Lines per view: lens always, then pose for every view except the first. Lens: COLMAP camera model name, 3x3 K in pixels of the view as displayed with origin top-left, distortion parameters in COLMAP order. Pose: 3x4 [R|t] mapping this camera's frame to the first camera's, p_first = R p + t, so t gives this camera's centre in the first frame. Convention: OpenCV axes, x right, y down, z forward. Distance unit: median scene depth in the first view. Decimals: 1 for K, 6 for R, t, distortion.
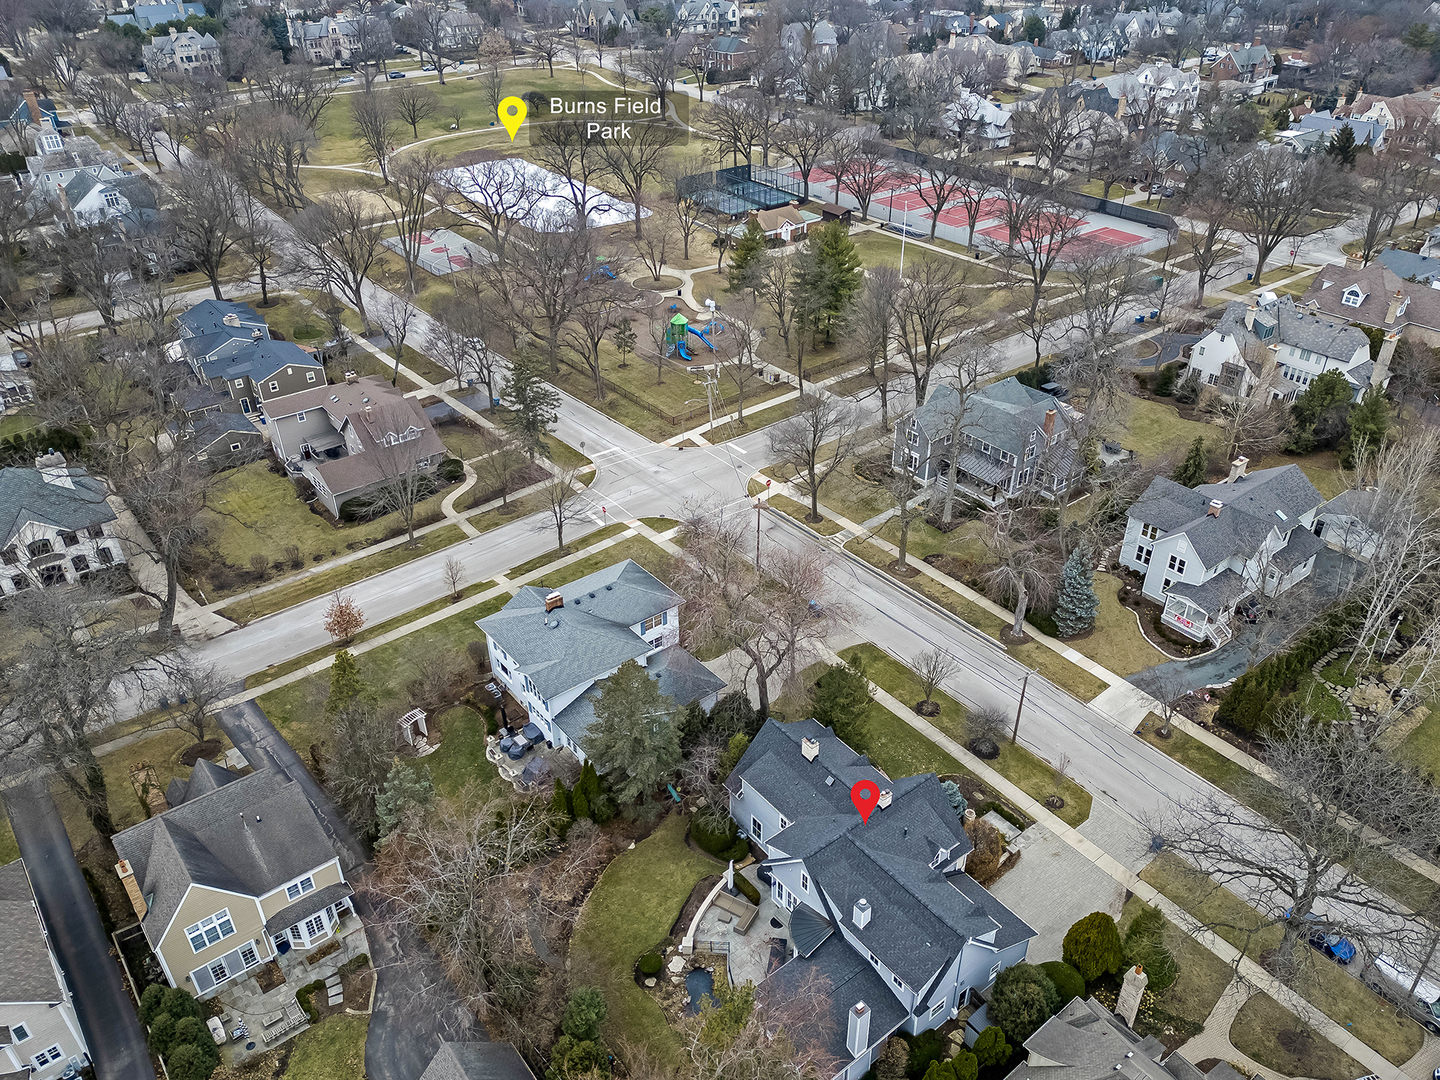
lens RADIAL K [[1070.3, 0, 749.6], [0, 1070.3, 559.5], [0, 0, 1]] dist [0.053112, -0.021656]
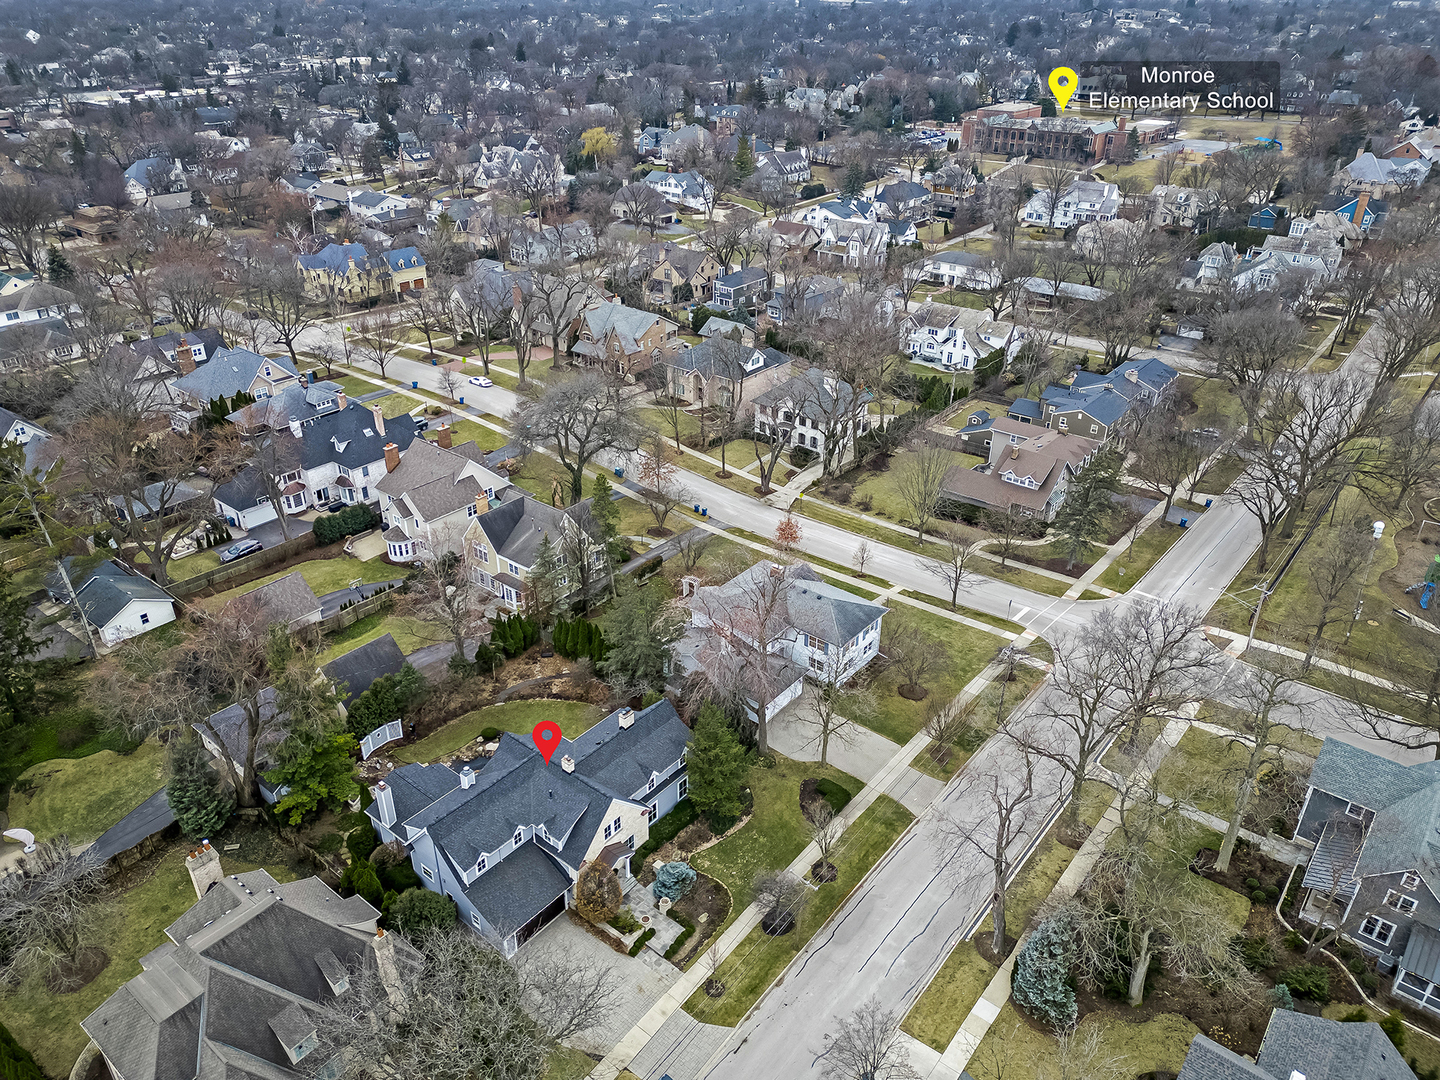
lens RADIAL K [[1010.0, 0, 722.2], [0, 1010.0, 528.2], [0, 0, 1]] dist [0.059398, -0.033259]
pose [[0.207605, 0.462449, -0.861998, 0.648333], [-0.535308, 0.791254, 0.295572, -0.259197], [0.818746, 0.400072, 0.411821, 0.381136]]
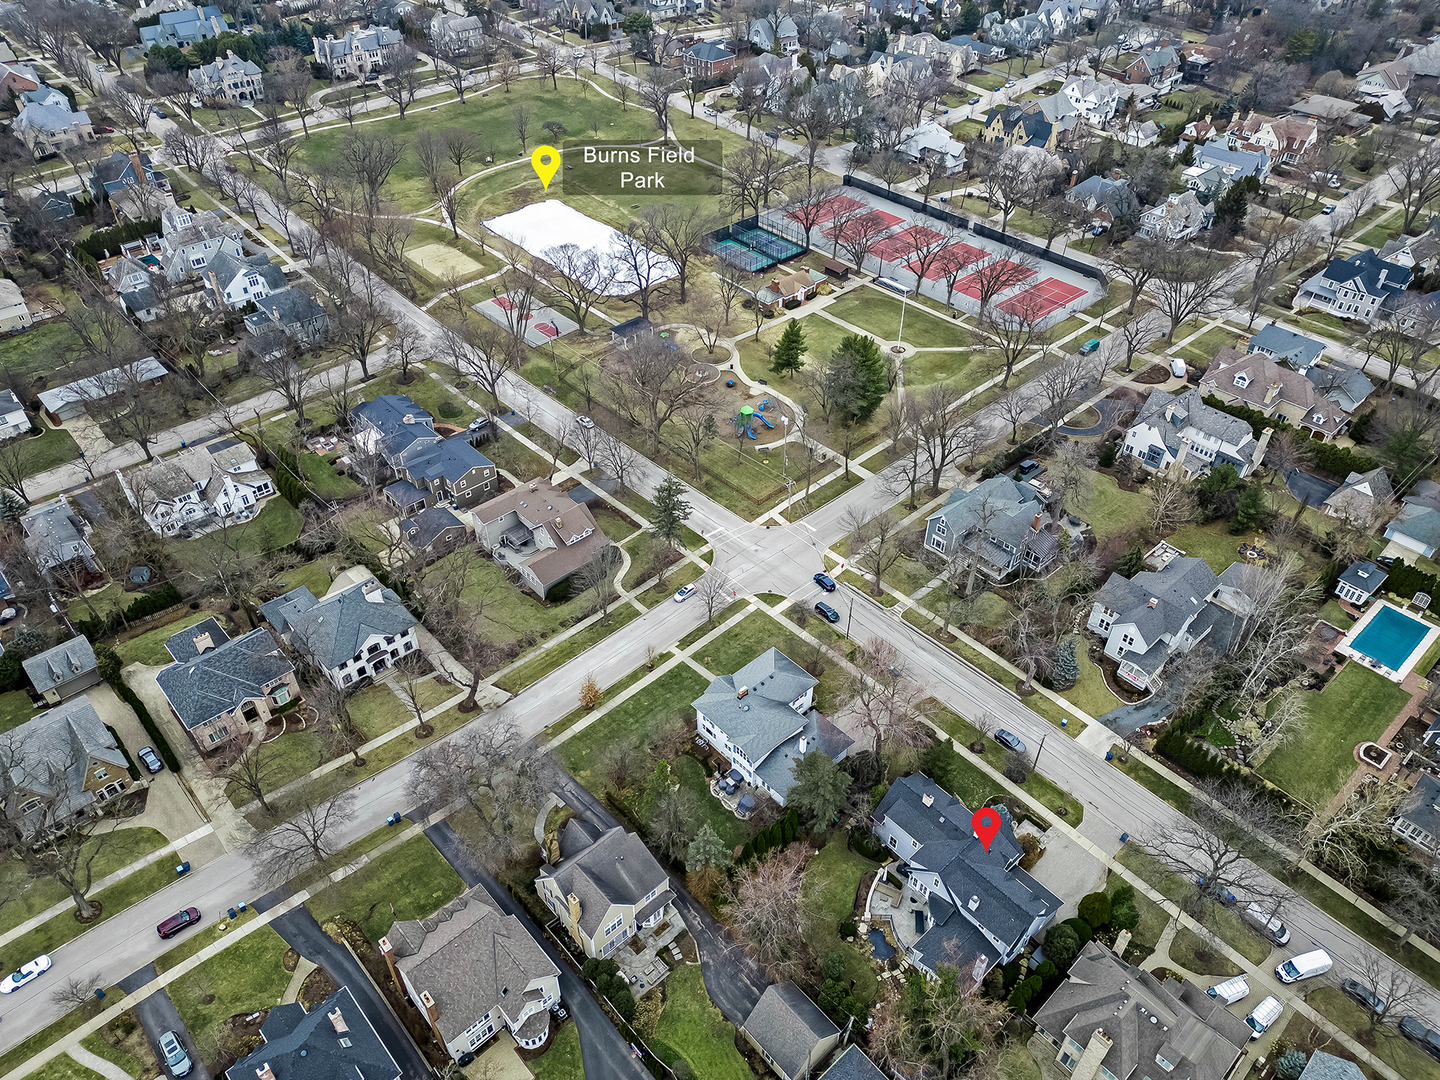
lens RADIAL K [[1010.0, 0, 715.3], [0, 1010.0, 538.4], [0, 0, 1]] dist [0.059398, -0.033259]
pose [[0.998498, -0.037154, 0.040272, -0.231525], [0.032107, 0.992324, 0.119421, -0.308018], [-0.044400, -0.117948, 0.992027, -0.381228]]
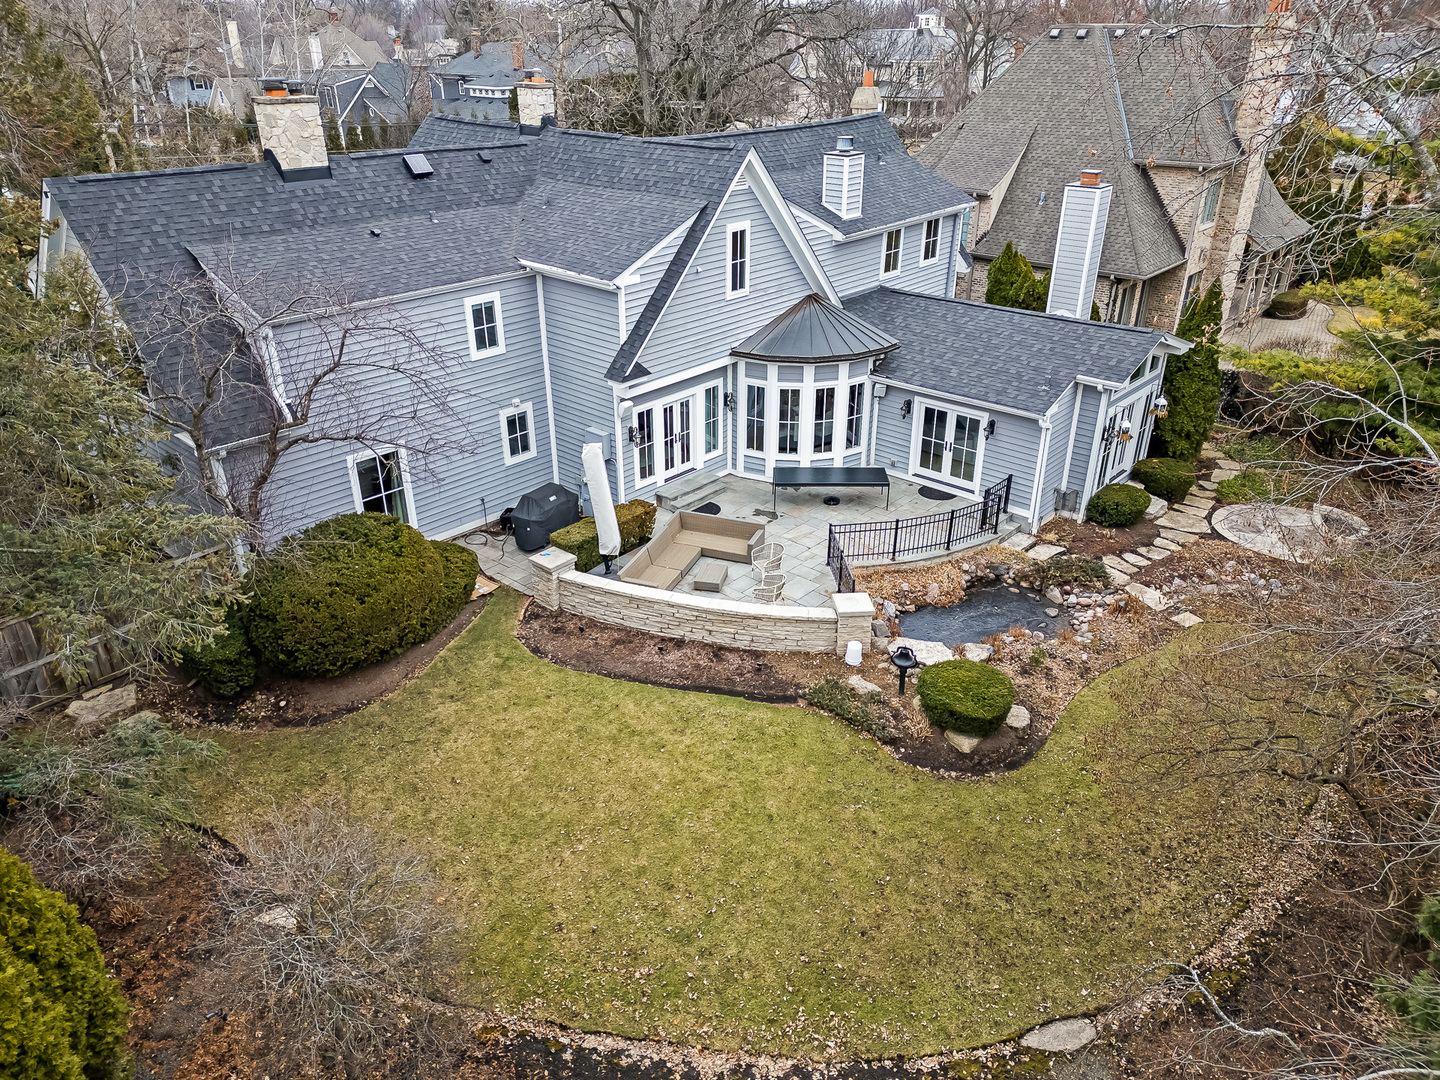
lens RADIAL K [[1010.0, 0, 720.6], [0, 1010.0, 549.4], [0, 0, 1]] dist [0.059398, -0.033259]
pose [[-0.159972, -0.453423, 0.876822, -0.181628], [0.543480, 0.701054, 0.461685, 0.133981], [-0.824038, 0.550392, 0.134277, 0.646533]]
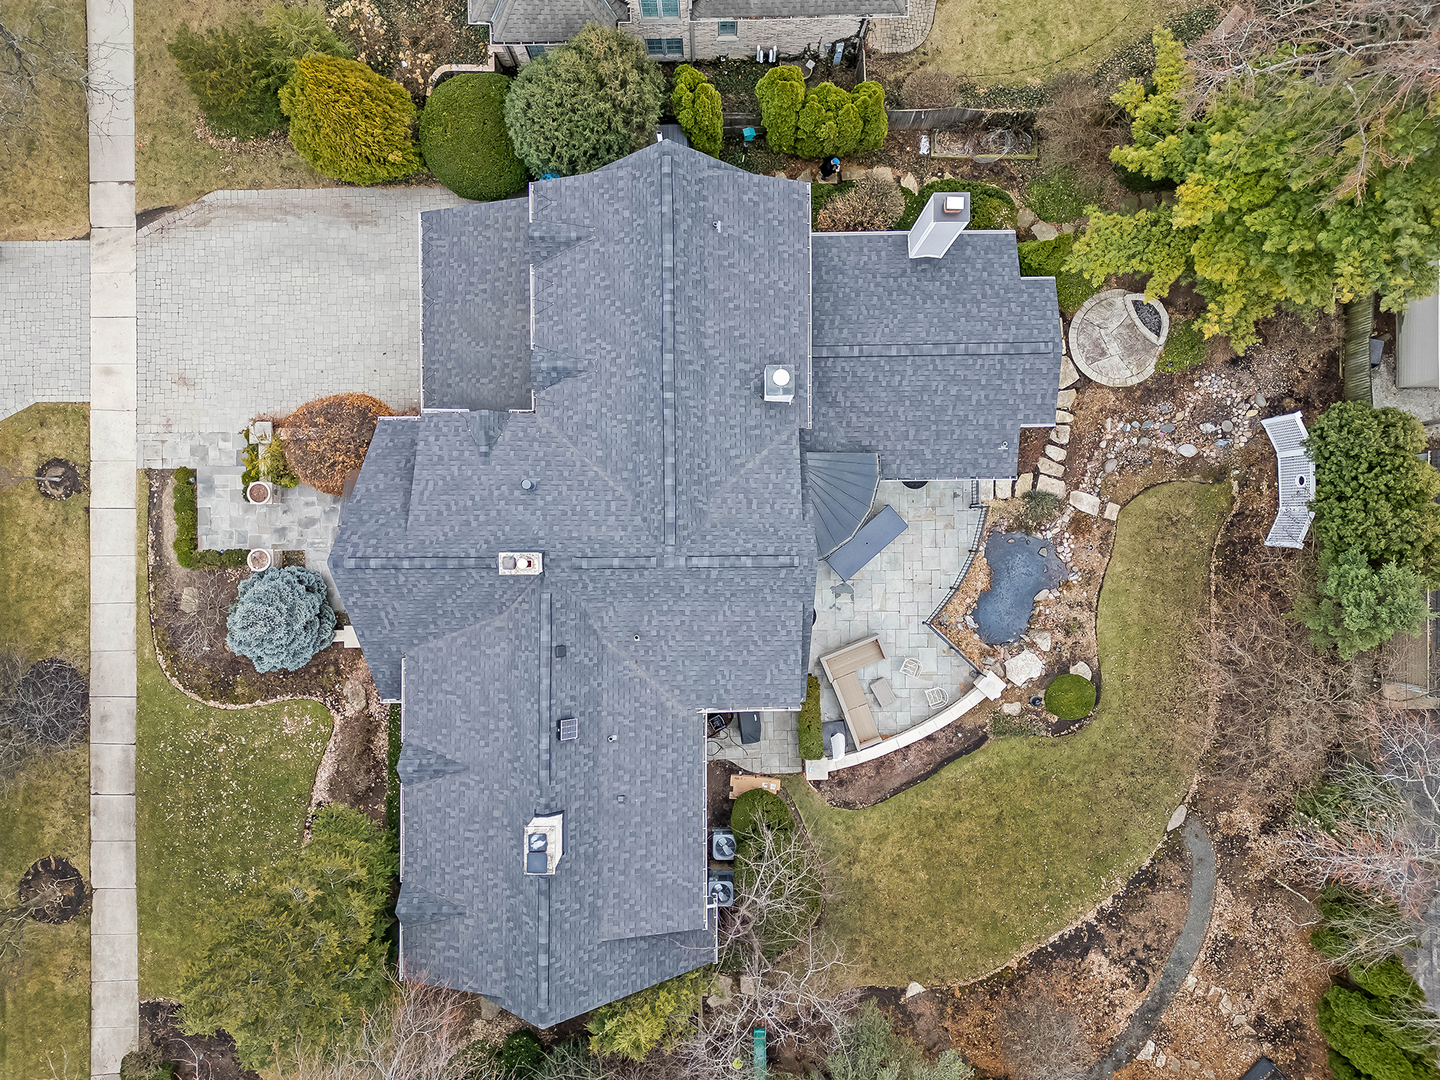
lens RADIAL K [[1010.0, 0, 724.0], [0, 1010.0, 540.6], [0, 0, 1]] dist [0.059398, -0.033259]
pose [[-0.783106, -0.621888, 0.000474, 0.049555], [0.345623, -0.434589, 0.831671, -0.022619], [-0.517000, 0.651450, 0.555269, 0.504019]]
